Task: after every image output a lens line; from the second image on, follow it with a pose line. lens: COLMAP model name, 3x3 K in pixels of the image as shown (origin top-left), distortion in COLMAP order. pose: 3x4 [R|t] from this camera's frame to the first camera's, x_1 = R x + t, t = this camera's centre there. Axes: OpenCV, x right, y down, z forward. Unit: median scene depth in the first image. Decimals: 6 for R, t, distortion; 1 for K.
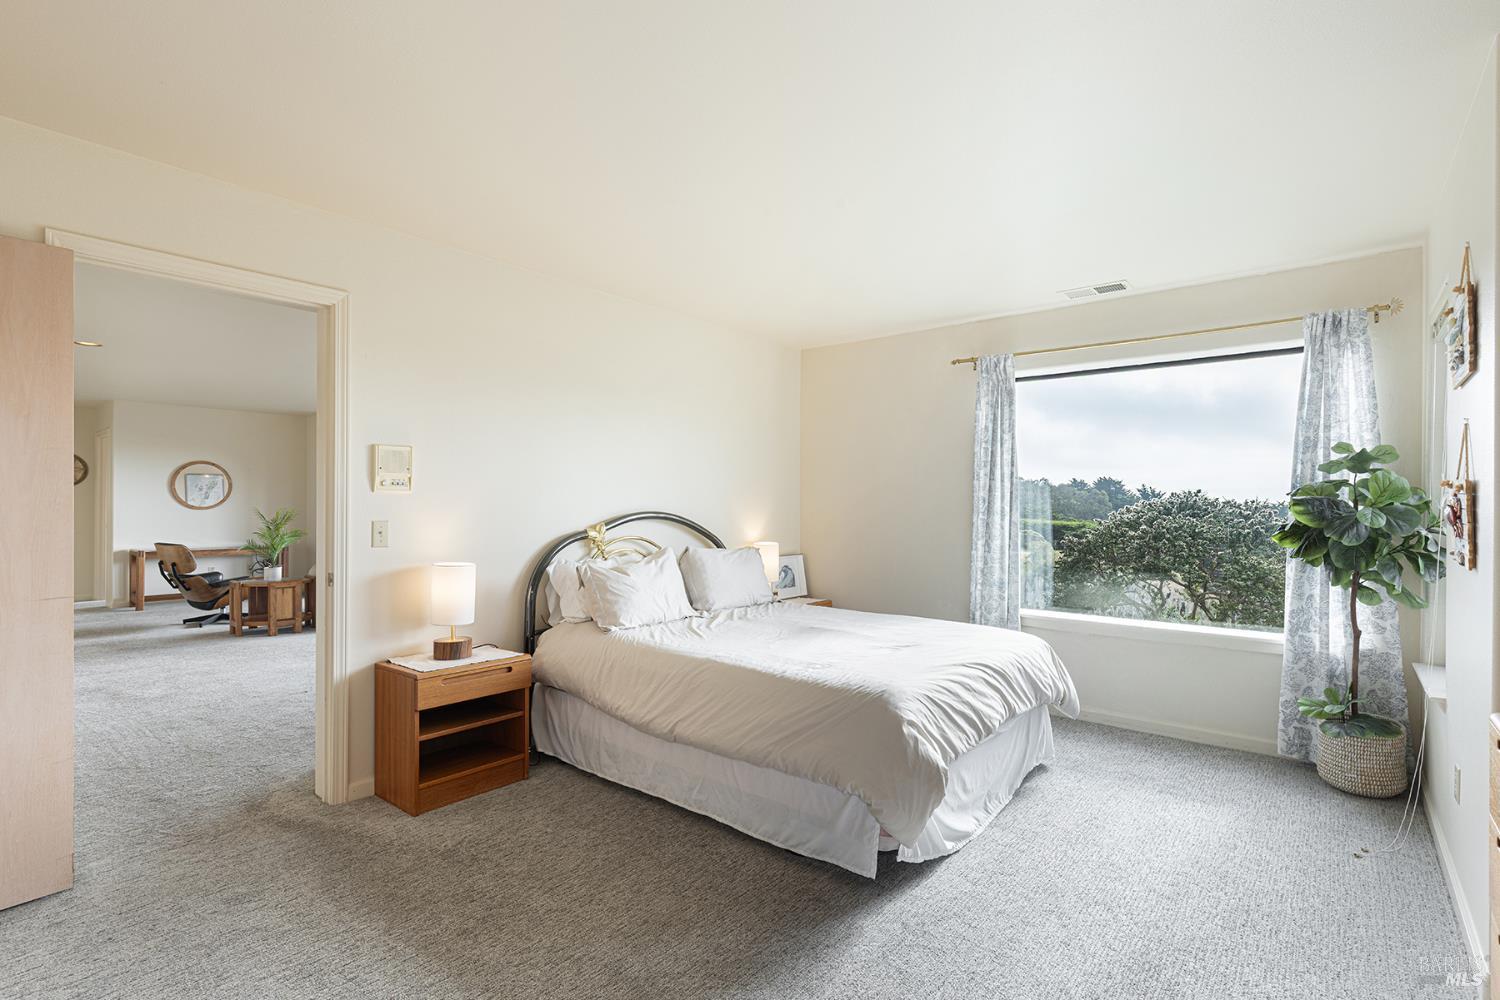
lens RADIAL K [[703.0, 0, 751.3], [0, 703.0, 500.0], [0, 0, 1]] dist [0.005995, 0.000798]
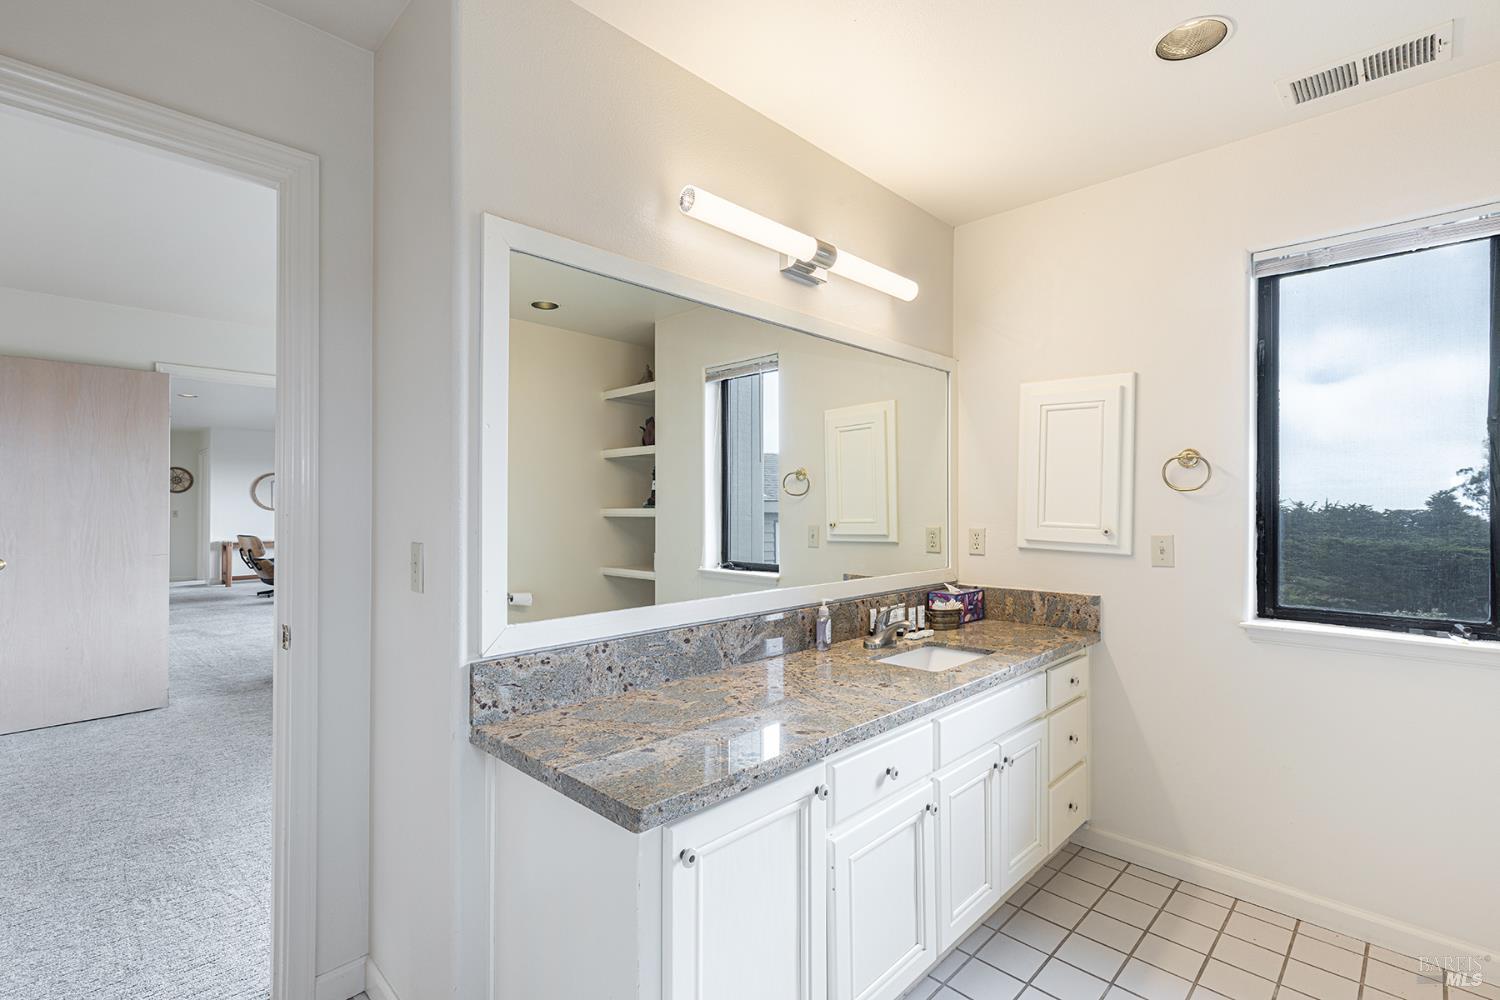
lens RADIAL K [[679.7, 0, 759.5], [0, 679.7, 505.9], [0, 0, 1]] dist [0.001947, -0.000252]
pose [[0.997740, 0.002296, -0.067156, 0.219791], [-0.002130, 0.999994, 0.002547, -0.000501], [0.067161, -0.002398, 0.997739, -0.211527]]
